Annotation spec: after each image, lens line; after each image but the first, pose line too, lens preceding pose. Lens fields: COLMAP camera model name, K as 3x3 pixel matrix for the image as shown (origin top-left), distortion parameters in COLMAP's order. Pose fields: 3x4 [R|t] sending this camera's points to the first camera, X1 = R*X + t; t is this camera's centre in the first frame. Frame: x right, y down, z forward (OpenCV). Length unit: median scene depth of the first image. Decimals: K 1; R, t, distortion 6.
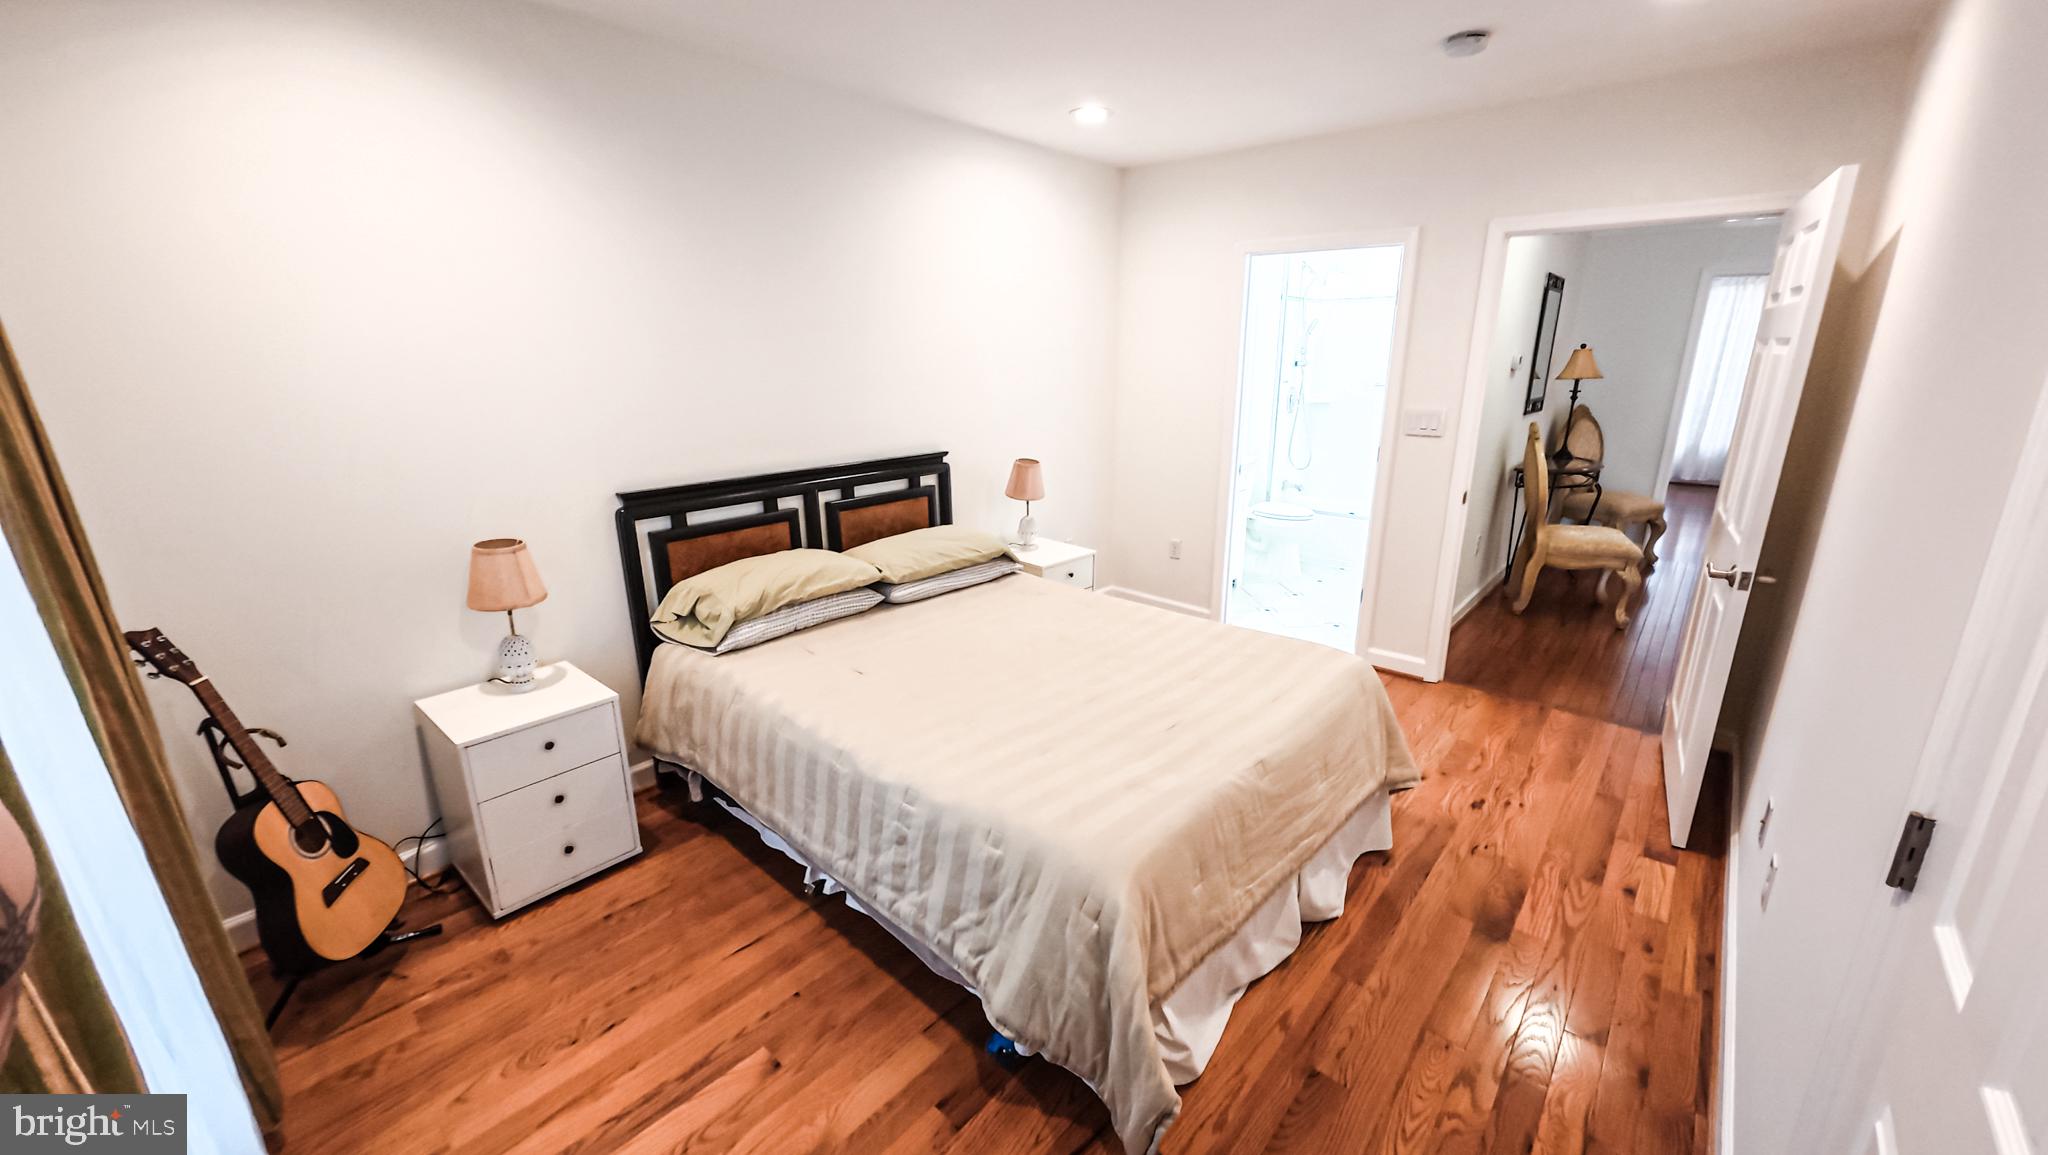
lens RADIAL K [[790.7, 0, 1031.1], [0, 790.7, 586.0], [0, 0, 1]] dist [-0.002021, -0.001829]
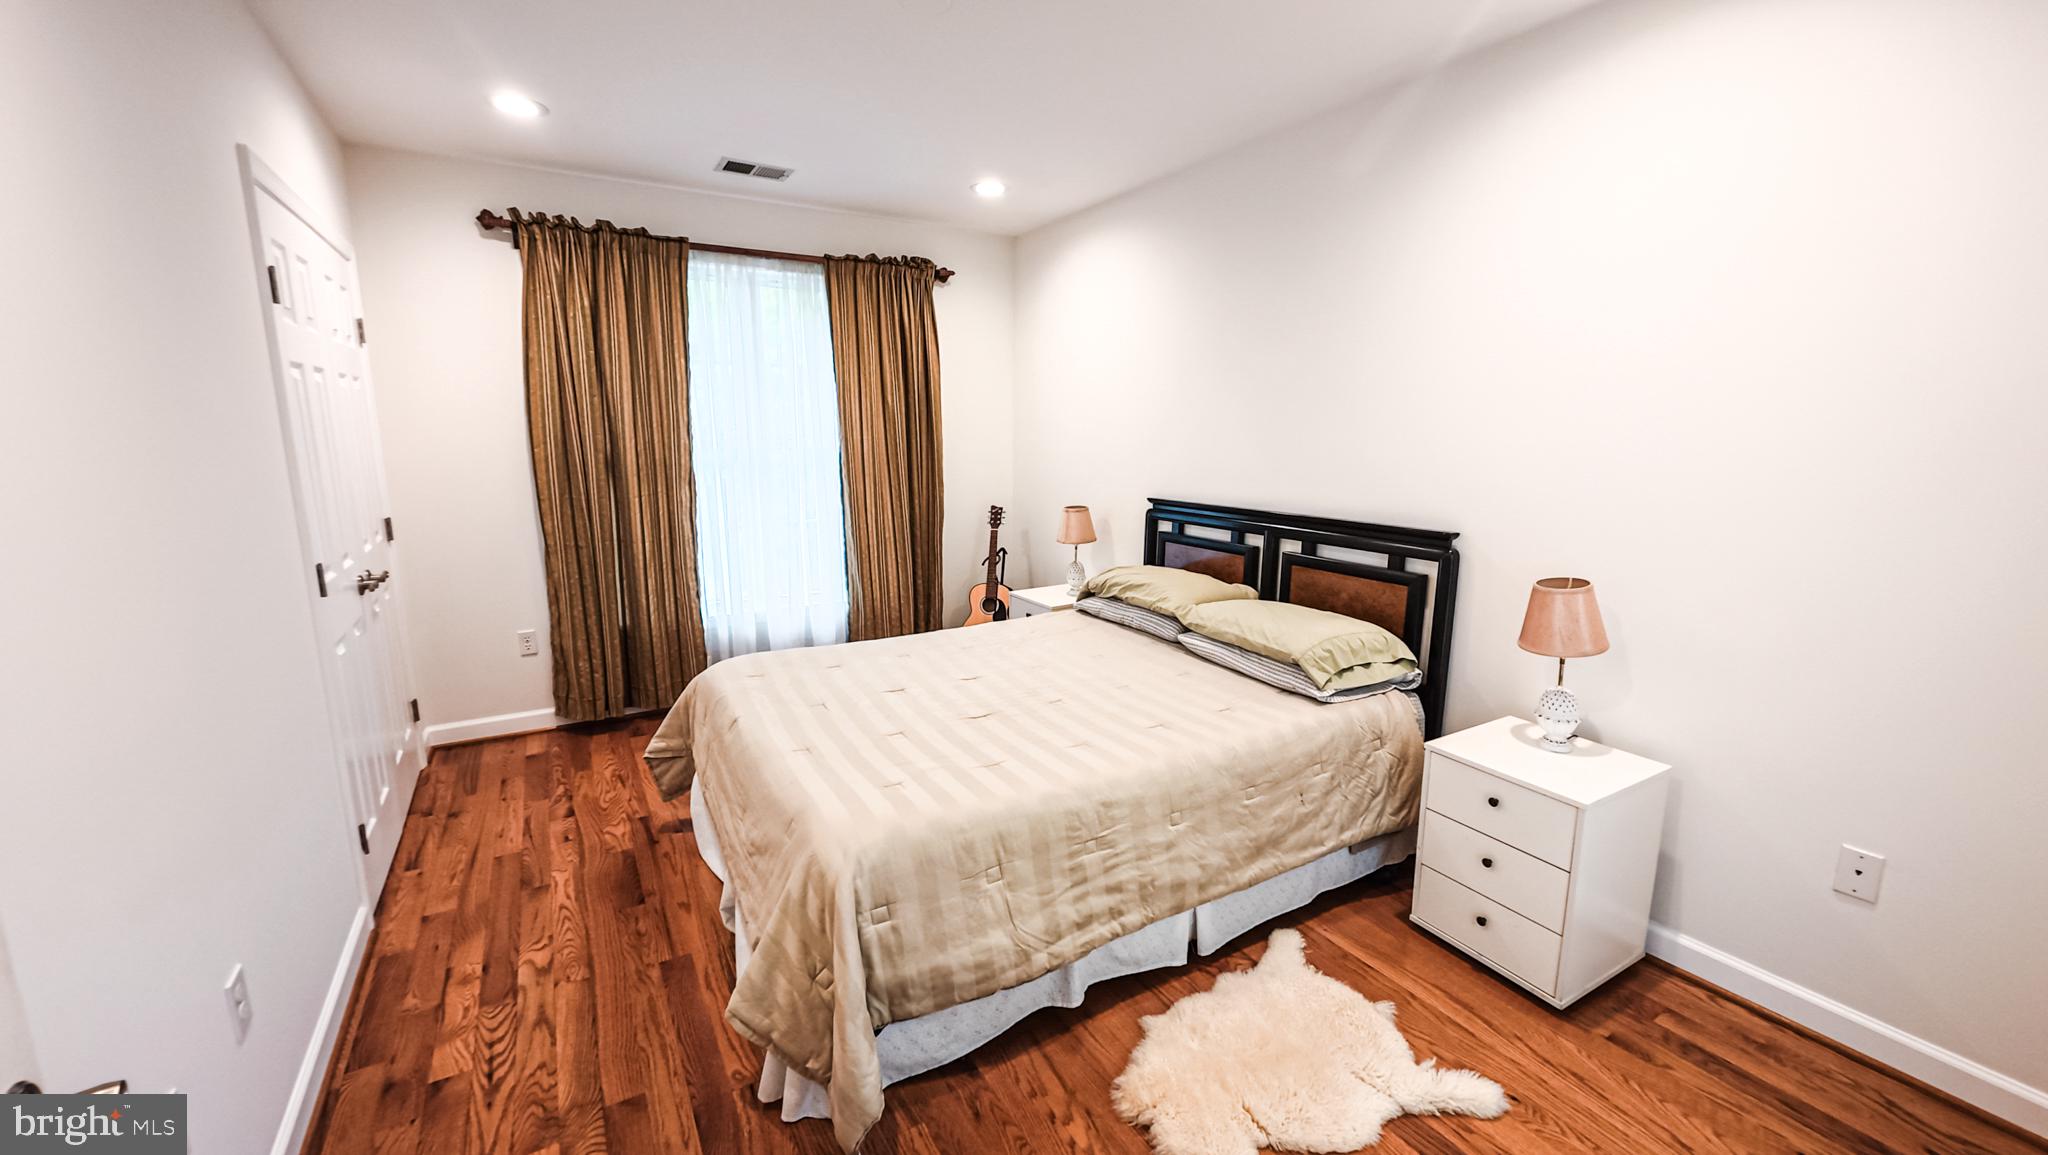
lens RADIAL K [[790.7, 0, 1037.9], [0, 790.7, 579.5], [0, 0, 1]] dist [-0.002021, -0.001829]
pose [[-0.300093, 0.189850, -0.934827, 0.744708], [-0.263787, 0.925264, 0.272587, -0.261591], [0.916712, 0.328396, -0.227585, 0.981936]]
